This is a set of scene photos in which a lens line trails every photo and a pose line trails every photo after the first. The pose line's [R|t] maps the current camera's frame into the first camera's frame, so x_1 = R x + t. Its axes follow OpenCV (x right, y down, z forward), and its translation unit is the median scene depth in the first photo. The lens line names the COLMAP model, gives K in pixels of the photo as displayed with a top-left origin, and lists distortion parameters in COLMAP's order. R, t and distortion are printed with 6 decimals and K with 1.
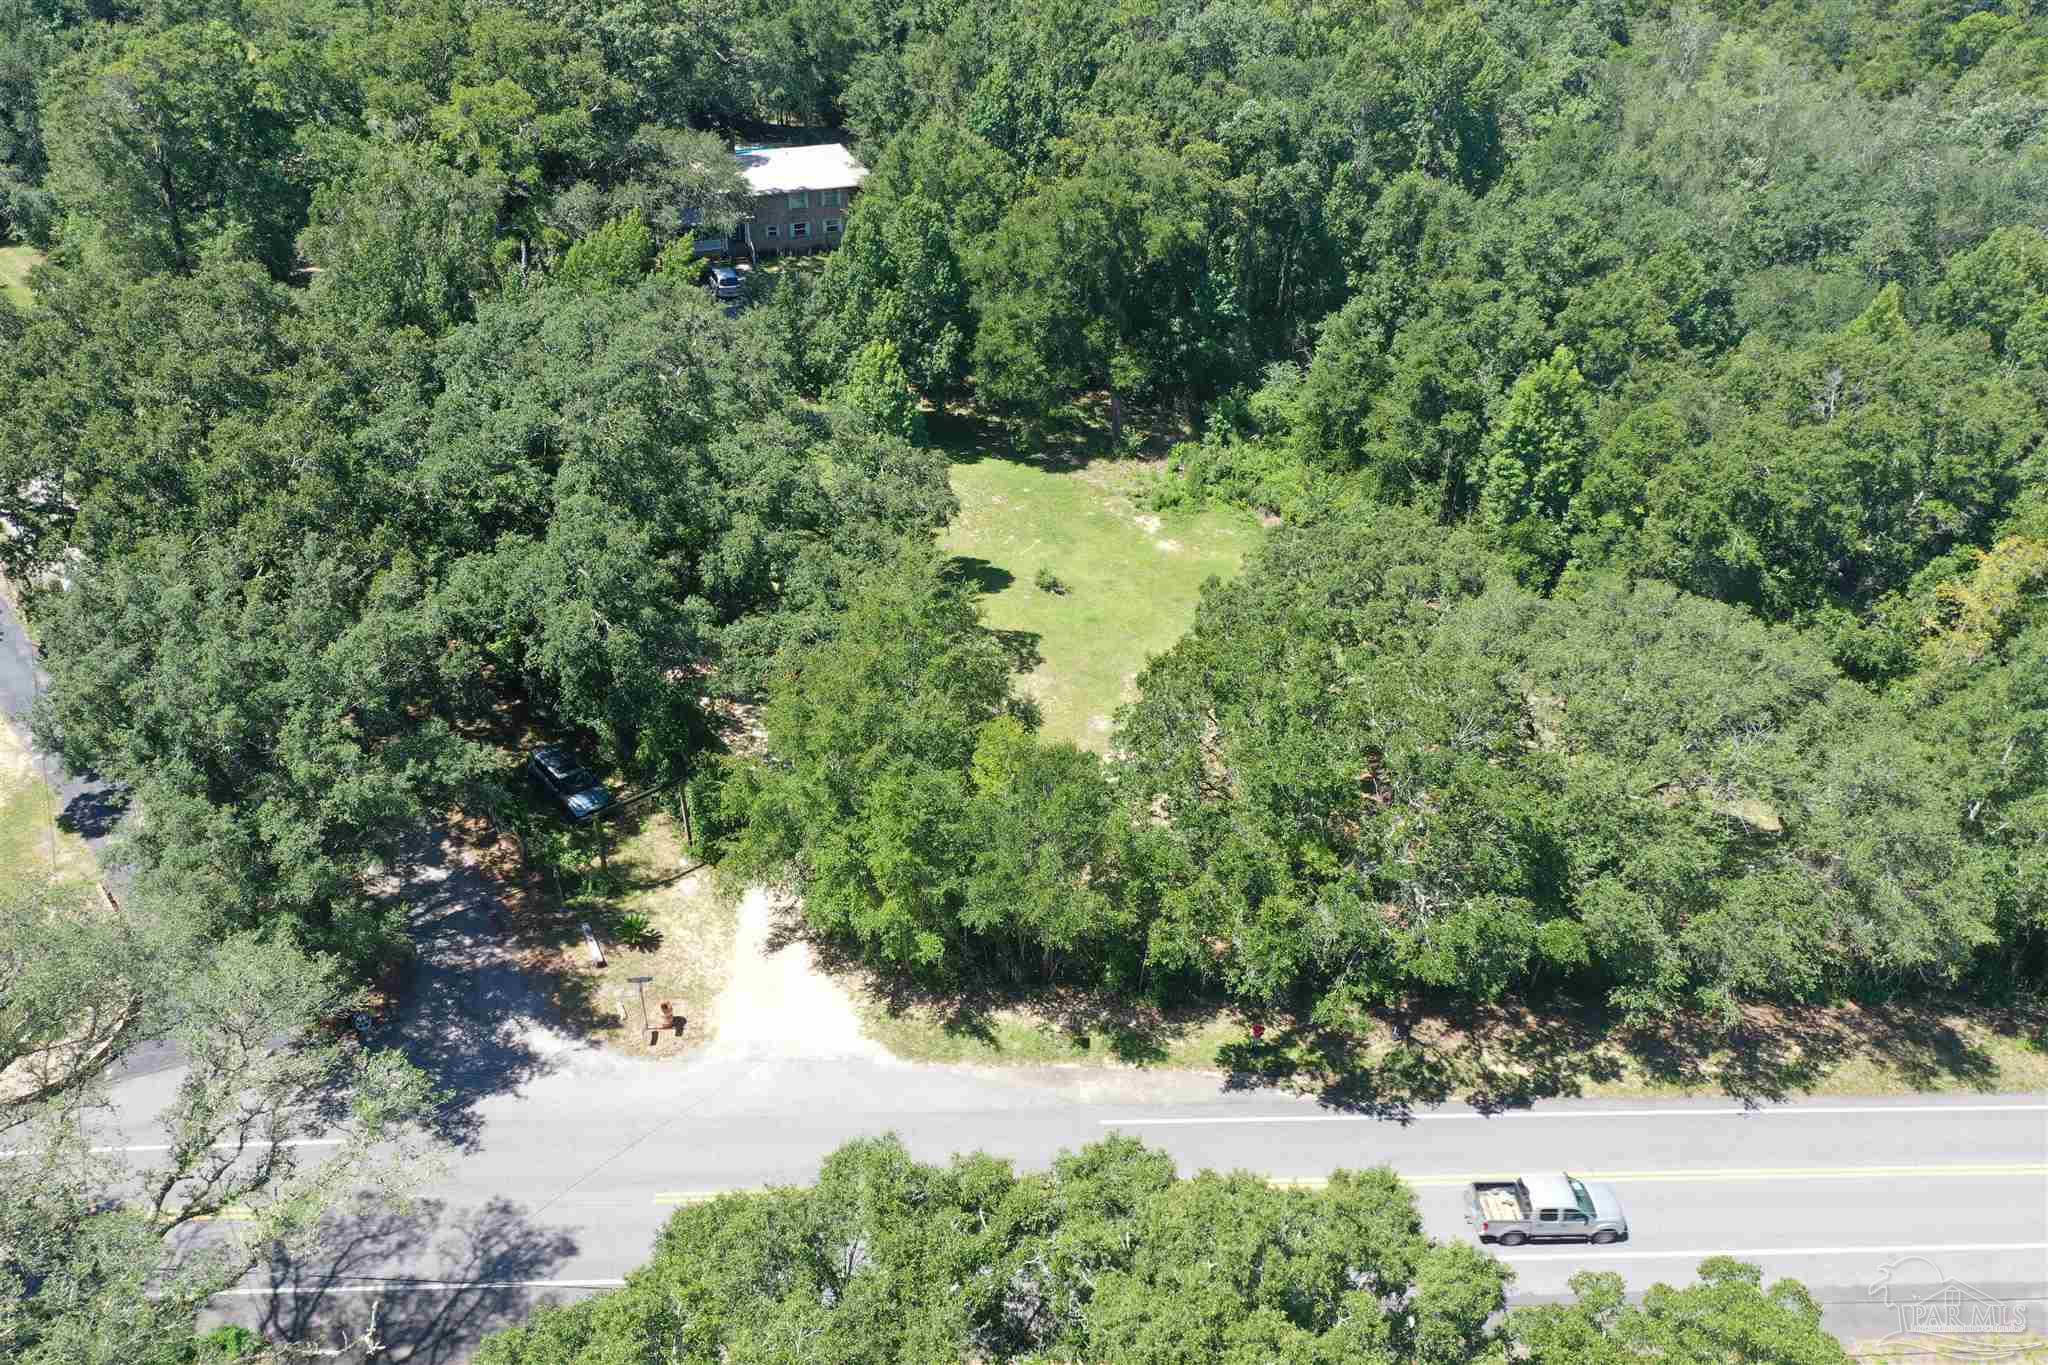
lens RADIAL K [[1617.0, 0, 1017.7], [0, 1617.0, 680.1], [0, 0, 1]] dist [0.008071, -0.005305]
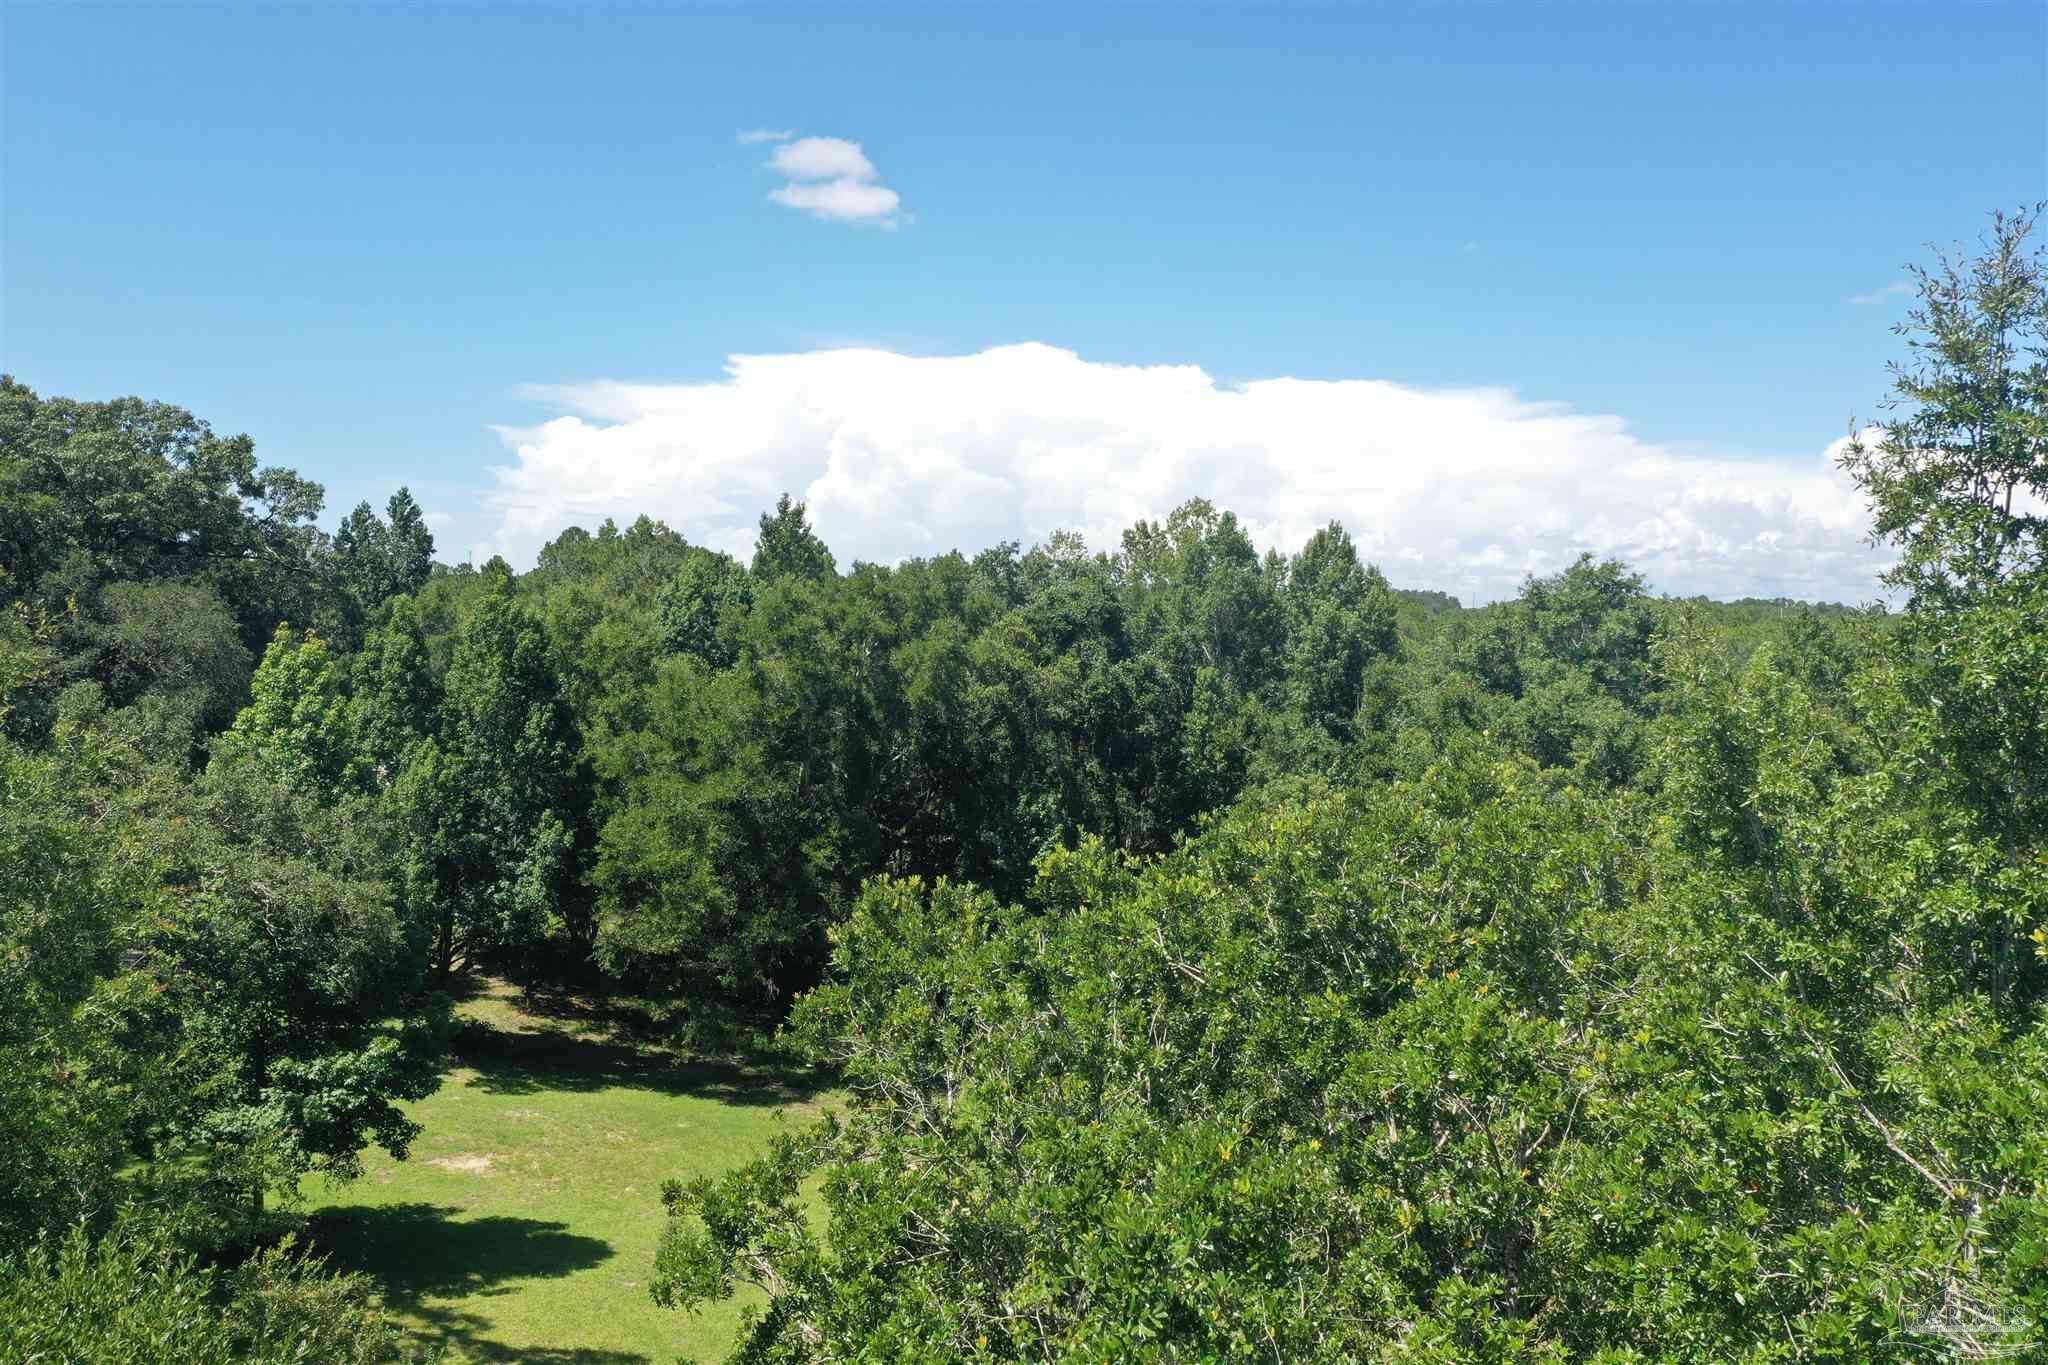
lens RADIAL K [[1617.0, 0, 1001.6], [0, 1617.0, 720.8], [0, 0, 1]] dist [0.008071, -0.005305]
pose [[0.992975, 0.005025, 0.118214, 0.044603], [0.056332, 0.858525, -0.509669, 0.037316], [-0.104051, 0.512748, 0.852211, 0.515578]]
